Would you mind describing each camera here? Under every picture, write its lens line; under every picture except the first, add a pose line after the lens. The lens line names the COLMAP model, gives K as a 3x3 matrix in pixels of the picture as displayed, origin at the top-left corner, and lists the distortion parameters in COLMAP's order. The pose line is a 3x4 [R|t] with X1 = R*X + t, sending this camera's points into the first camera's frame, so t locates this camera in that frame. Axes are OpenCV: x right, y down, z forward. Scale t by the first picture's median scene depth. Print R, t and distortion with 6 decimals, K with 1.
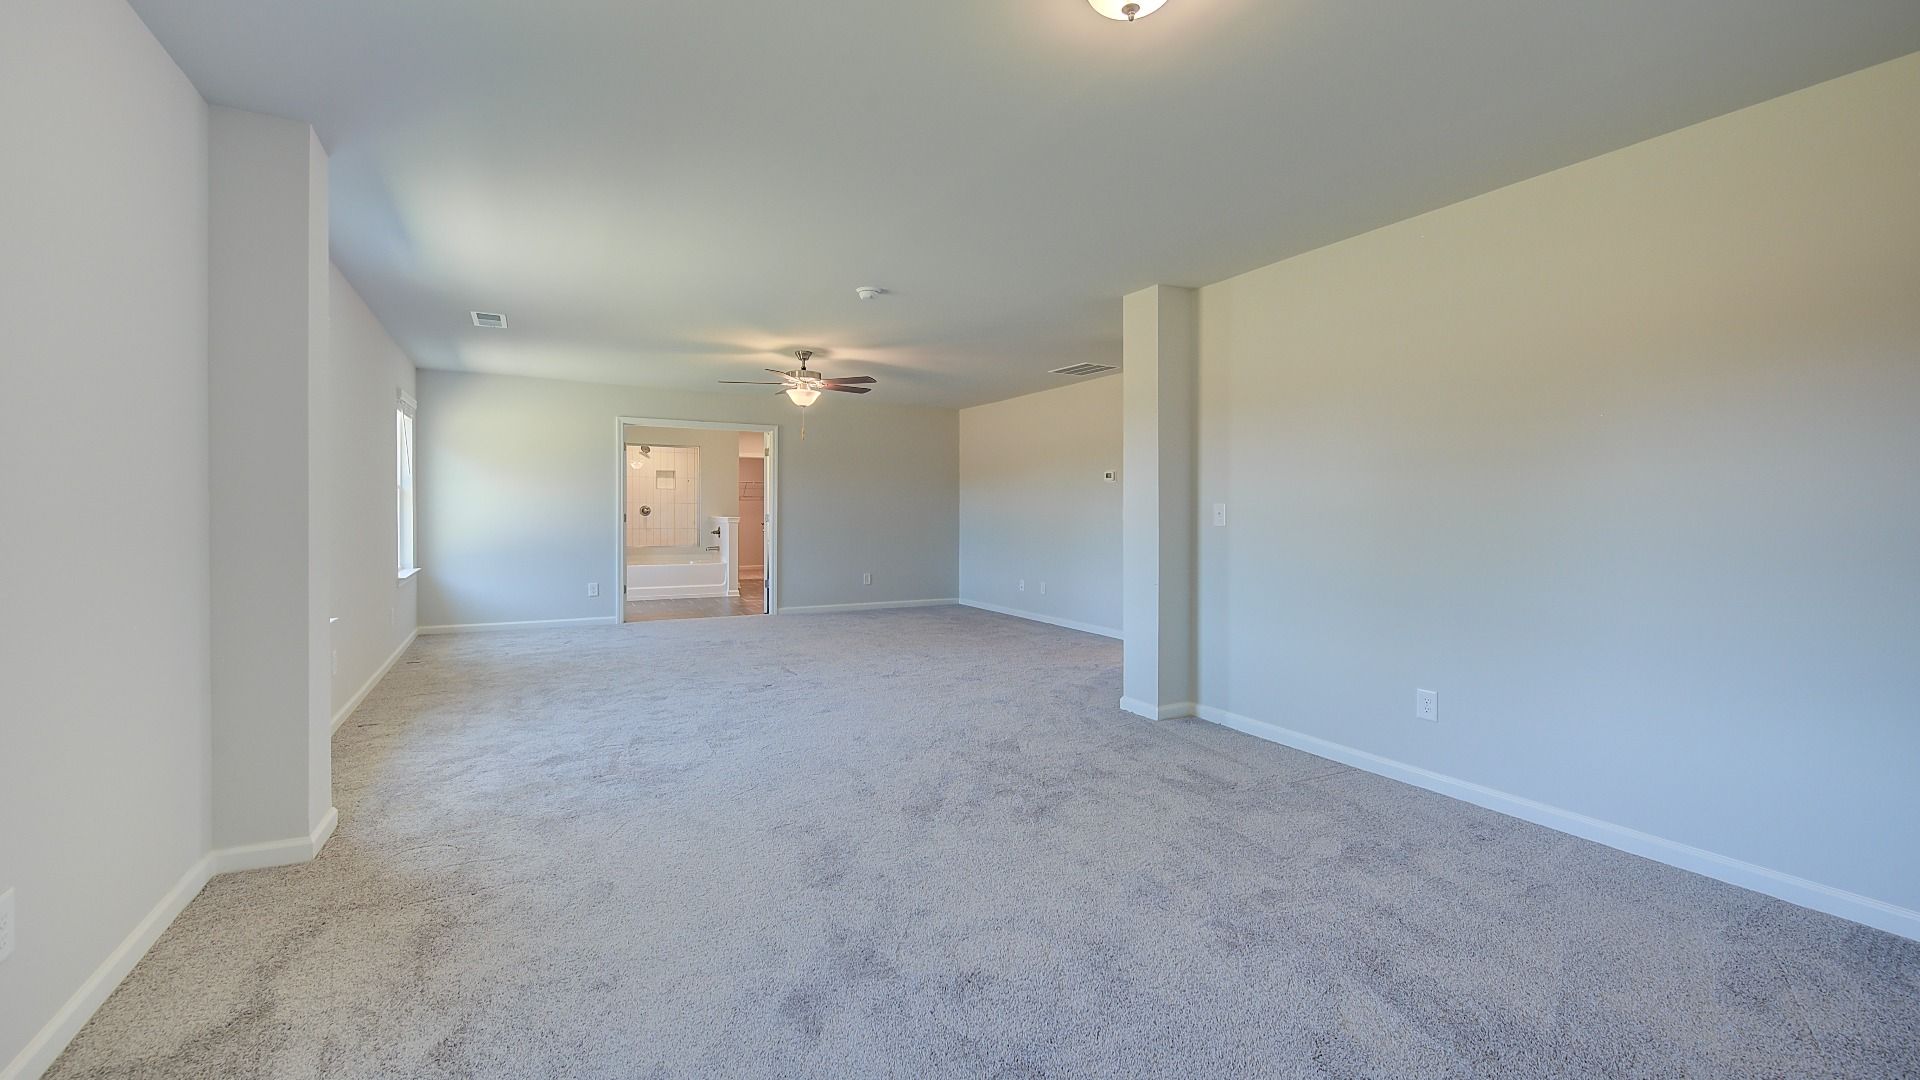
lens RADIAL K [[762.0, 0, 955.9], [0, 762.0, 534.2], [0, 0, 1]] dist [0.014687, -0.000244]
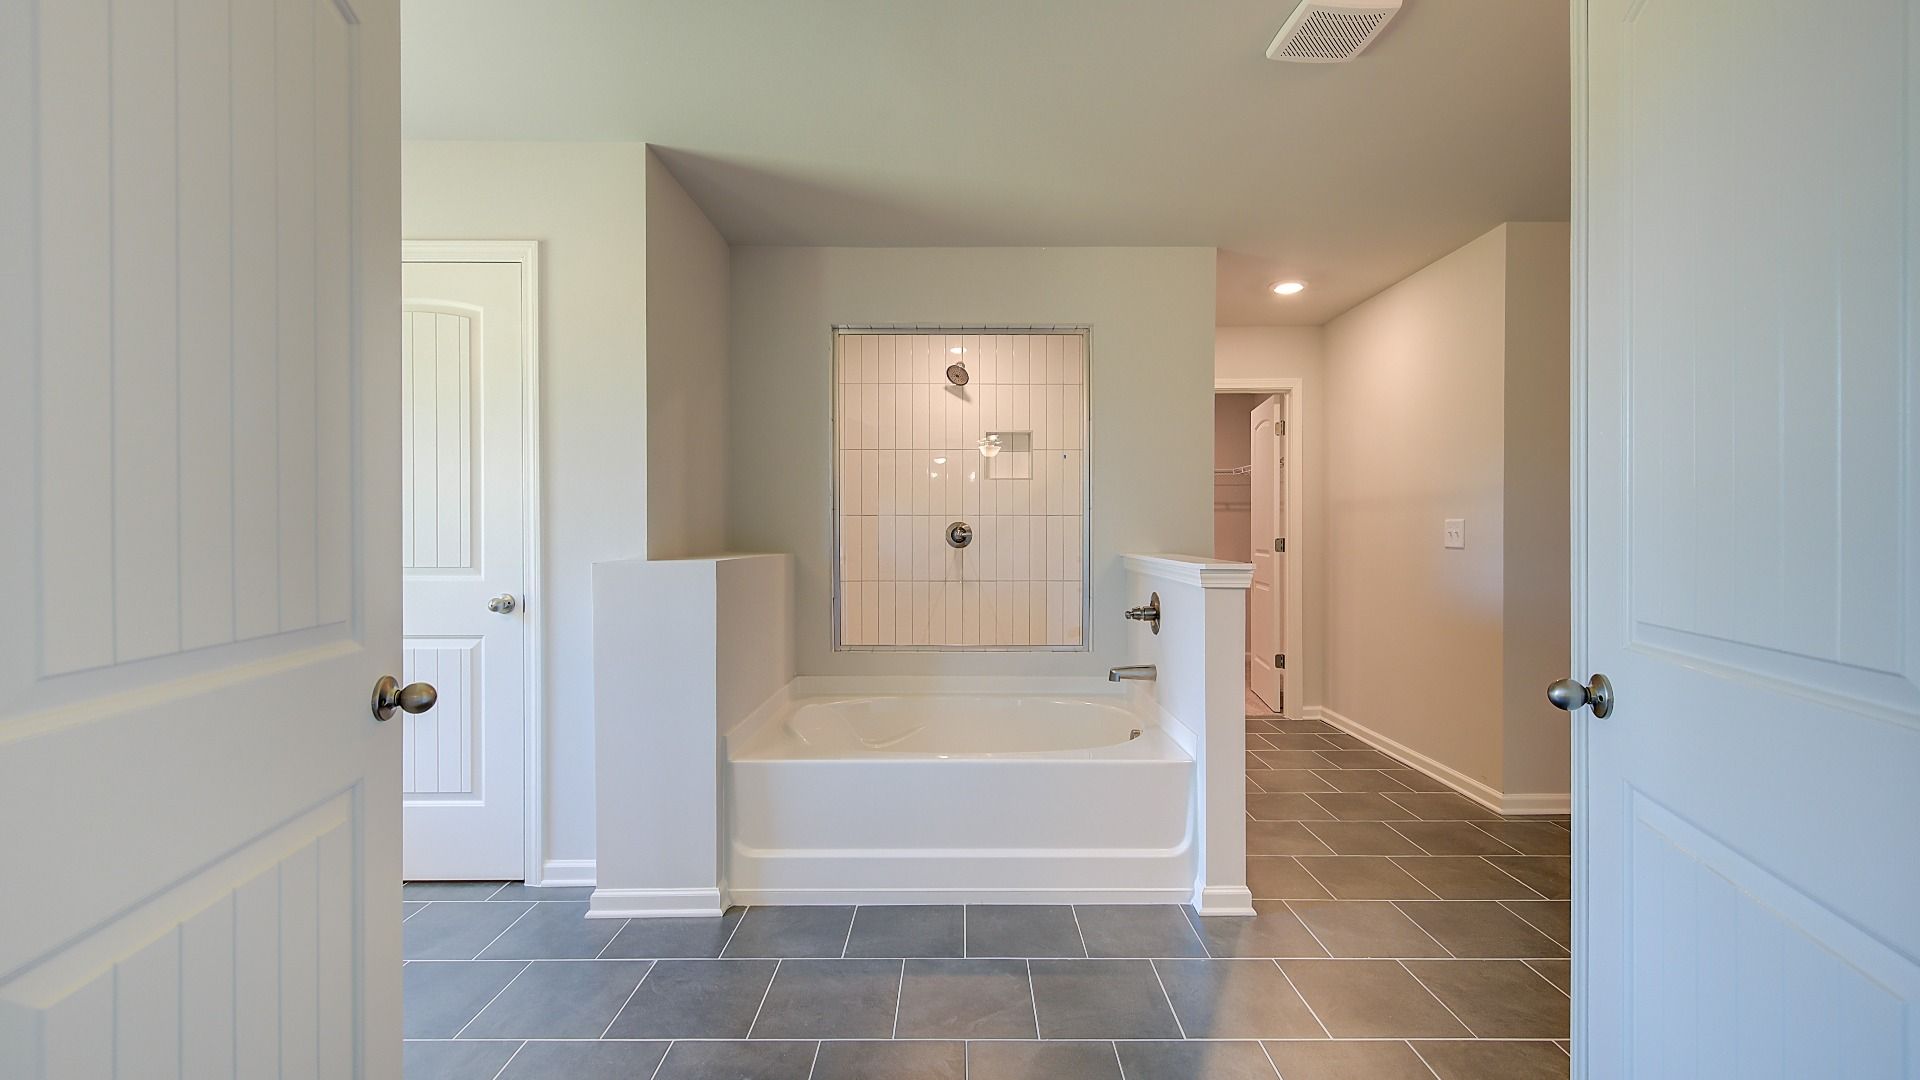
lens RADIAL K [[762.0, 0, 965.5], [0, 762.0, 529.9], [0, 0, 1]] dist [0.014687, -0.000244]
pose [[0.868049, -0.027990, -0.495689, -0.240336], [0.006170, 0.998941, -0.045601, -0.017975], [0.496440, 0.036525, 0.867302, 0.753463]]
